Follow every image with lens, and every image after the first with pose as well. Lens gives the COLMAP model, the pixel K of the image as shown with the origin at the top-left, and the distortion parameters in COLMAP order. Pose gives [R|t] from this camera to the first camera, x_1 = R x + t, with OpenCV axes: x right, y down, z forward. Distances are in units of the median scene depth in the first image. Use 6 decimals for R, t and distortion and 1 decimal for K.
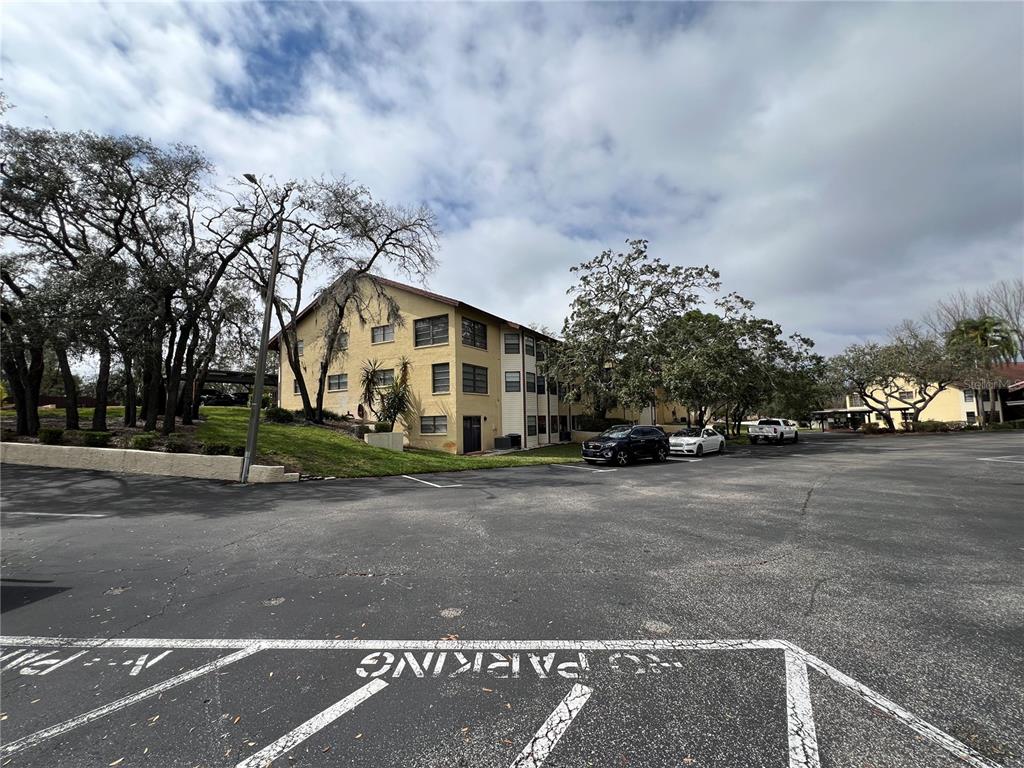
lens RADIAL K [[409.8, 0, 510.7], [0, 409.8, 386.9], [0, 0, 1]] dist [-0.000766, 0.001196]
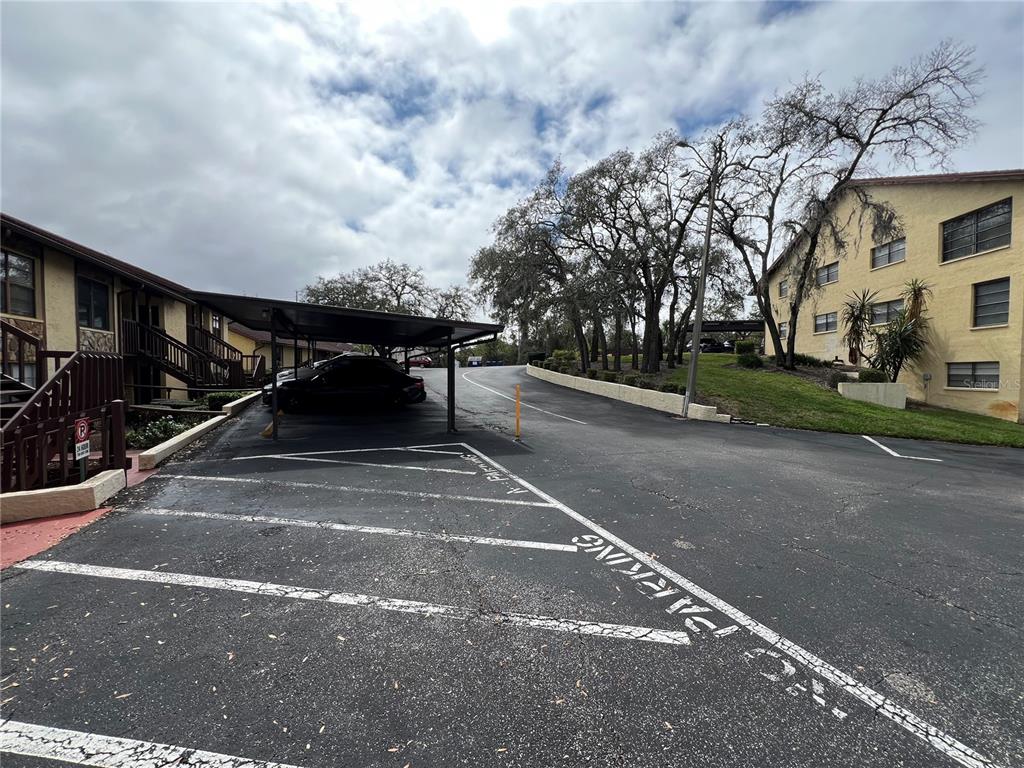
lens RADIAL K [[409.8, 0, 509.4], [0, 409.8, 384.1], [0, 0, 1]] dist [-0.000766, 0.001196]
pose [[0.417117, 0.051257, -0.907406, 0.512907], [0.060256, 0.994652, 0.083883, 0.024812], [0.906853, -0.089665, 0.411798, 0.175460]]
